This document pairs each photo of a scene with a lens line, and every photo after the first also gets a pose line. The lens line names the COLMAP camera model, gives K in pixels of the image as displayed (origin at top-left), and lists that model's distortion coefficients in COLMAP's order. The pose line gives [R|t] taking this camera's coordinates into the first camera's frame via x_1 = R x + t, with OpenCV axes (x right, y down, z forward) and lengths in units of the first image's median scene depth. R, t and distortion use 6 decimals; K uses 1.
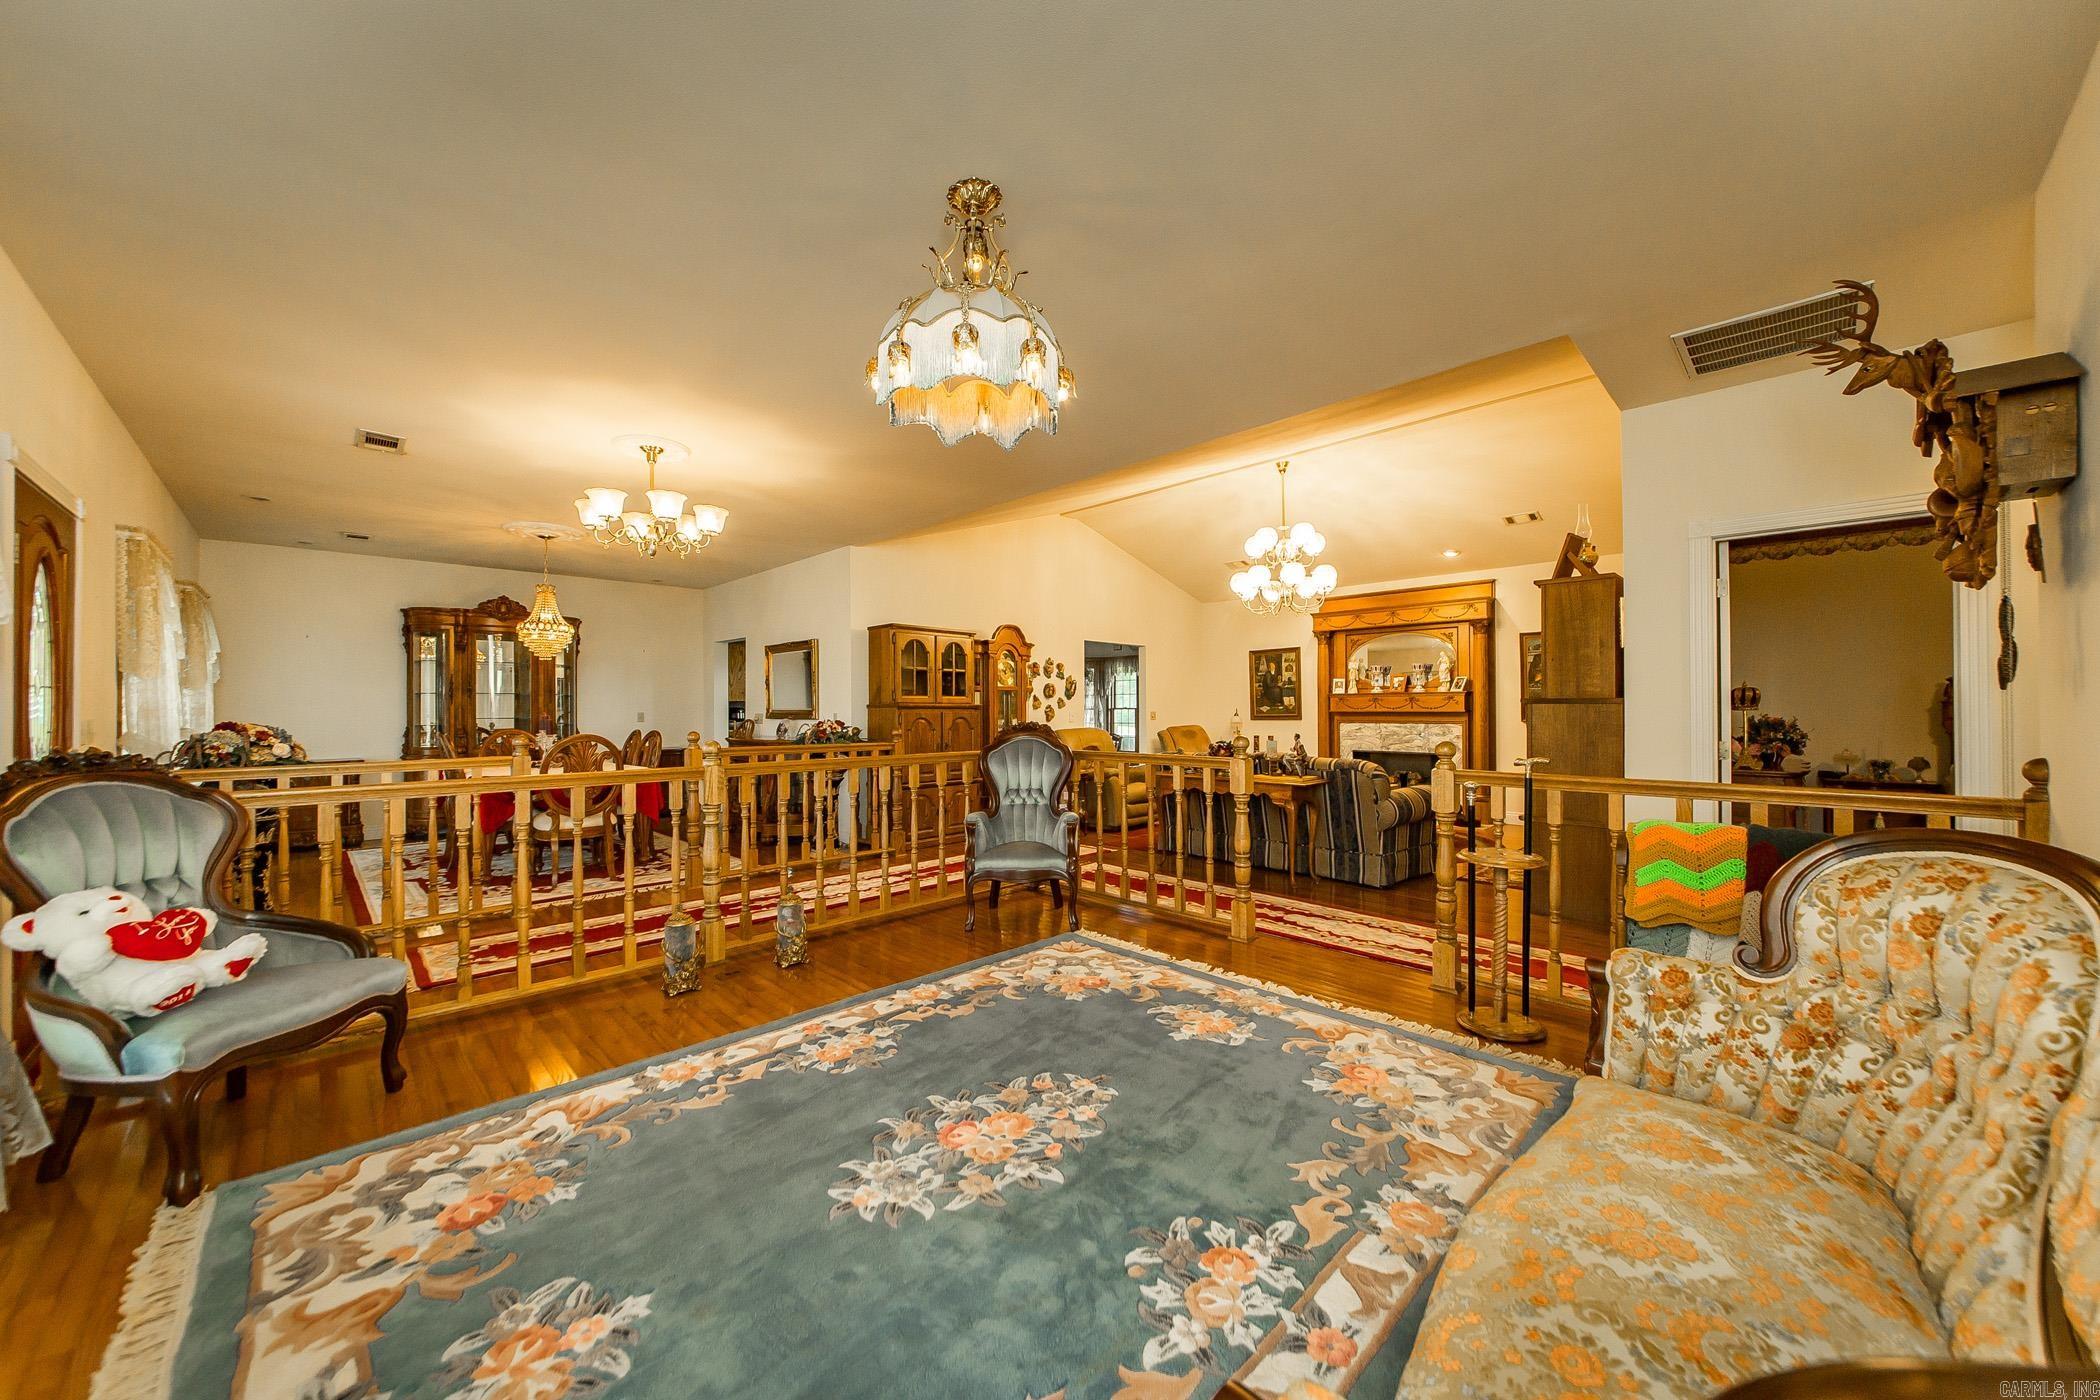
lens RADIAL K [[757.4, 0, 1053.8], [0, 757.4, 701.9], [0, 0, 1]] dist [-0.007624, -0.000432]
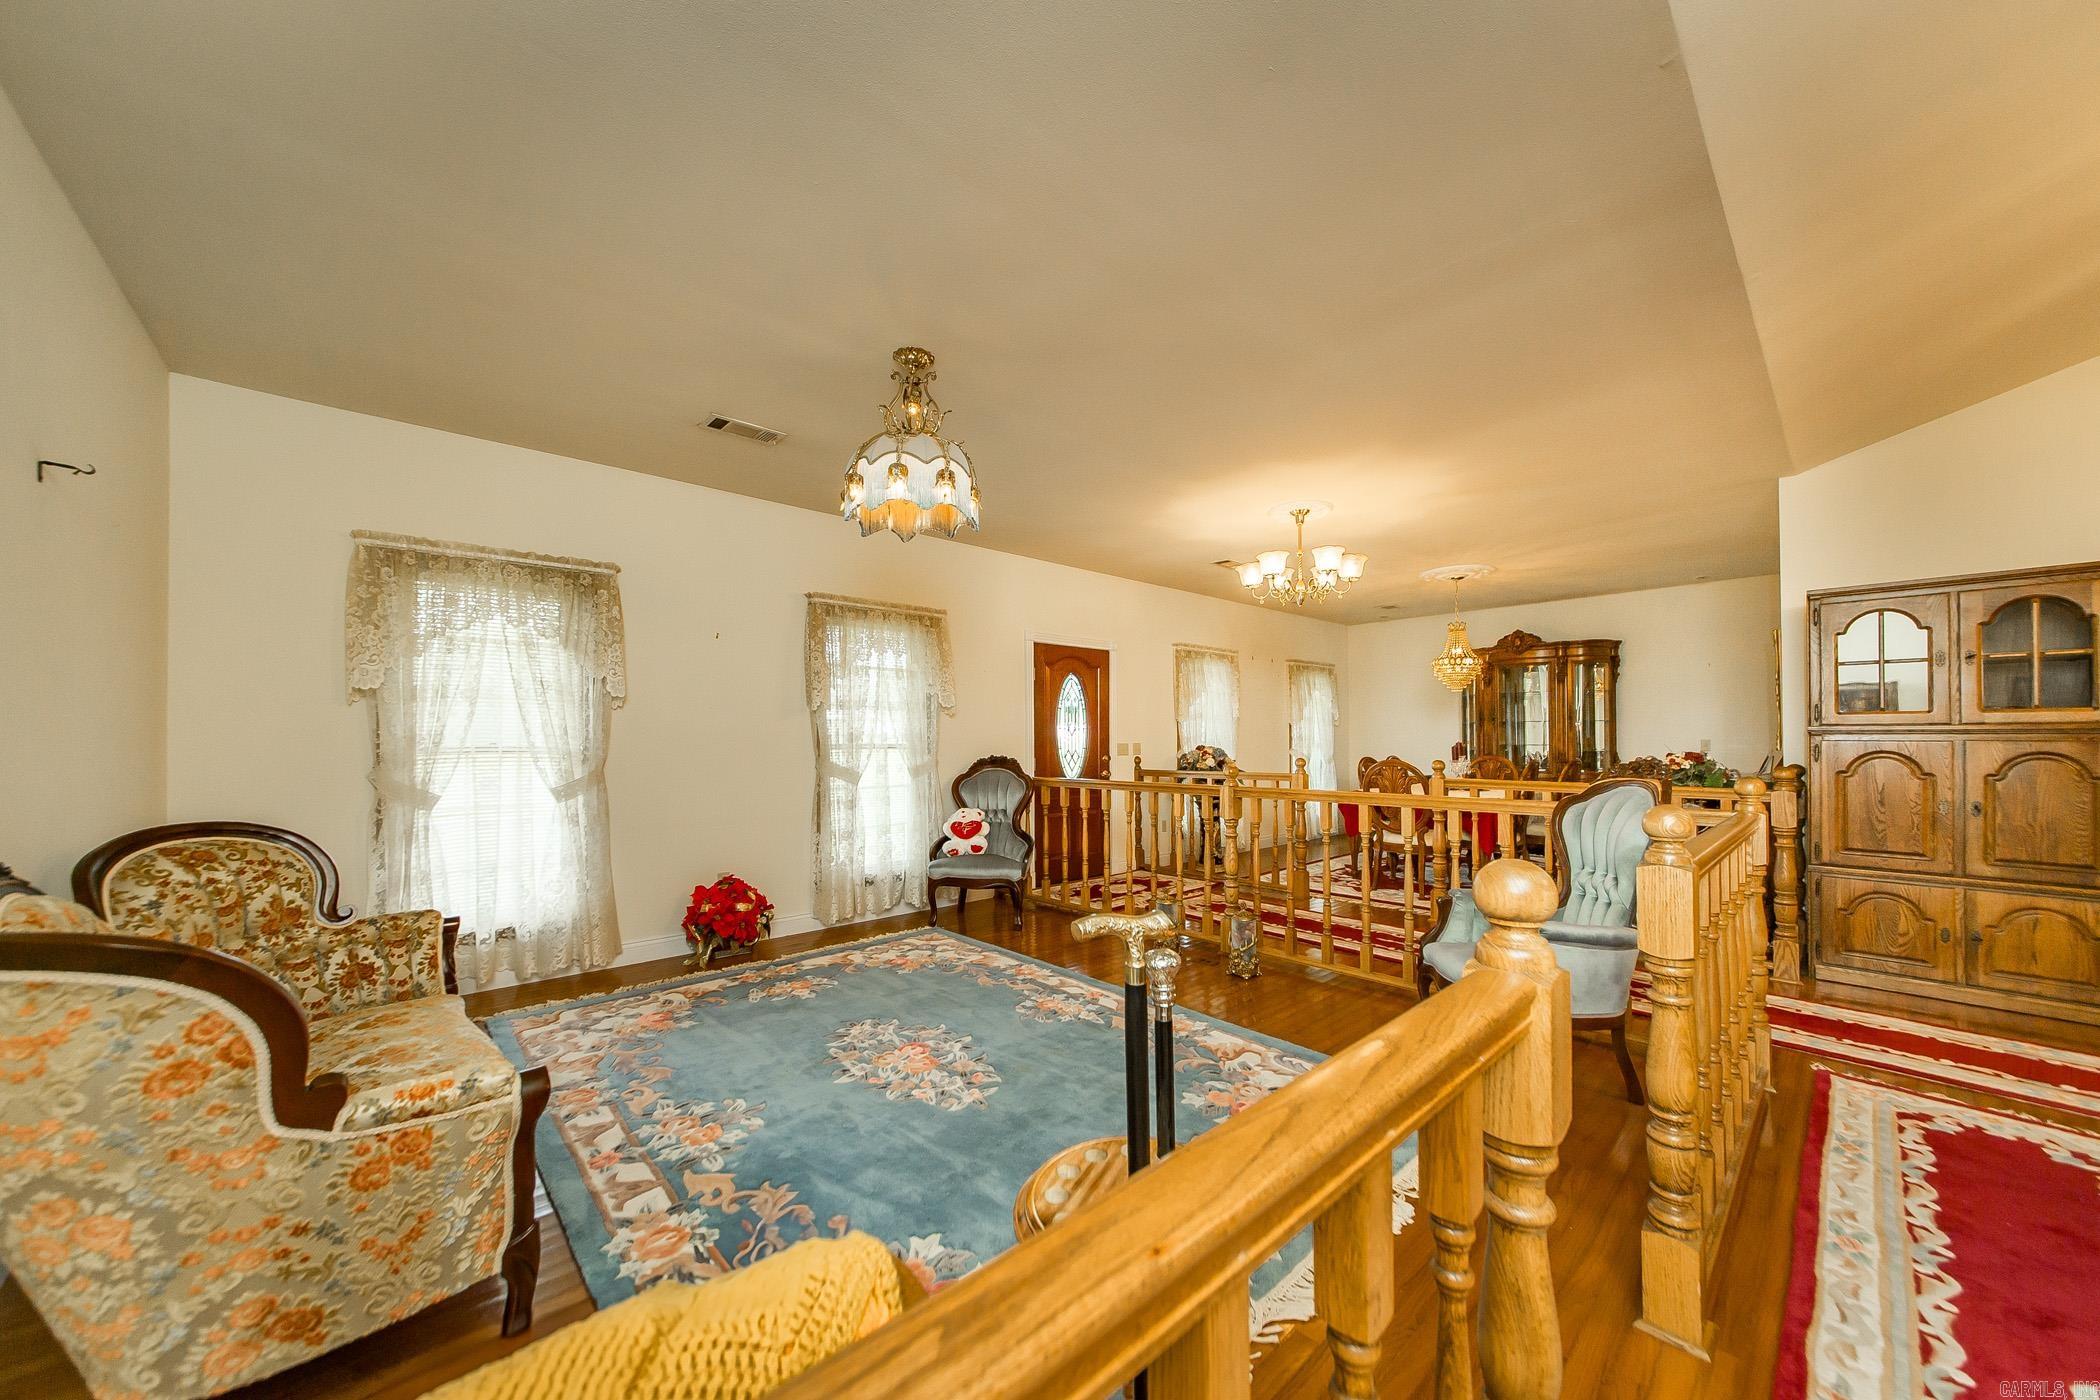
lens RADIAL K [[757.4, 0, 1053.2], [0, 757.4, 712.6], [0, 0, 1]] dist [-0.007624, -0.000432]
pose [[-0.023214, -0.024891, -0.999421, 1.073410], [0.000601, 0.999689, -0.024912, 0.002204], [0.999730, -0.001179, -0.023192, 1.109898]]
